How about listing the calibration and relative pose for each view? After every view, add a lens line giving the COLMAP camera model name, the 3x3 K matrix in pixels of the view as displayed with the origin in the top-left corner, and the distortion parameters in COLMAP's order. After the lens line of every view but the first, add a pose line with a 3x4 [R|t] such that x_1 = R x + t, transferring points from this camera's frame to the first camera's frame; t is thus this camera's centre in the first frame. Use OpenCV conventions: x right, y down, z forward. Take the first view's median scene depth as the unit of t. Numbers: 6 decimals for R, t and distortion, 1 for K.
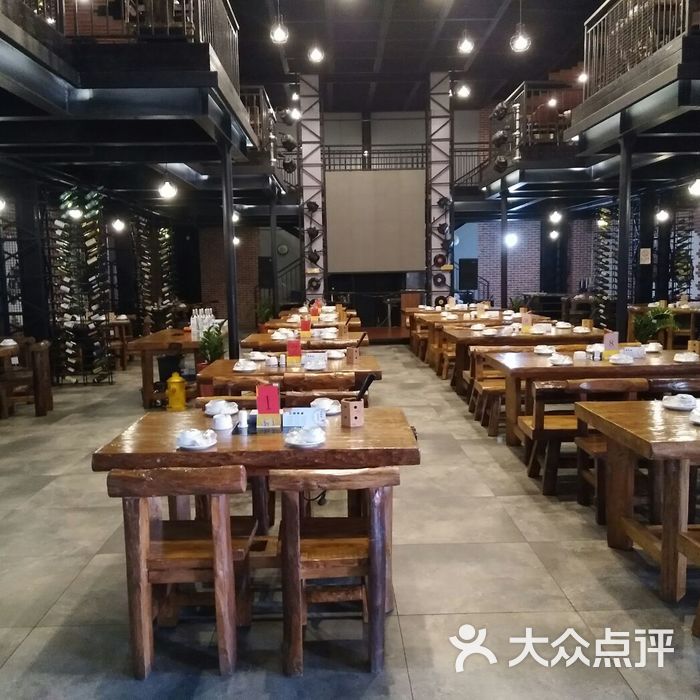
lens RADIAL K [[685.7, 0, 350.0], [0, 685.7, 350.0], [0, 0, 1]] dist [0.096671, -0.135213]
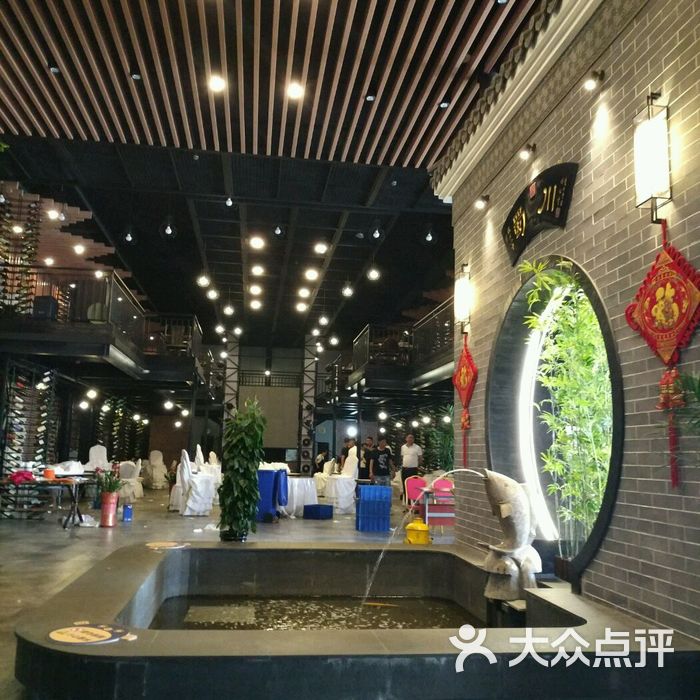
lens RADIAL K [[699.2, 0, 350.0], [0, 699.2, 350.0], [0, 0, 1]] dist [0.010865, -0.022502]
pose [[0.992086, 0.059609, 0.110507, 0.036845], [-0.028270, 0.963569, -0.265961, 0.097252], [-0.122334, 0.260732, 0.957629, -0.658523]]
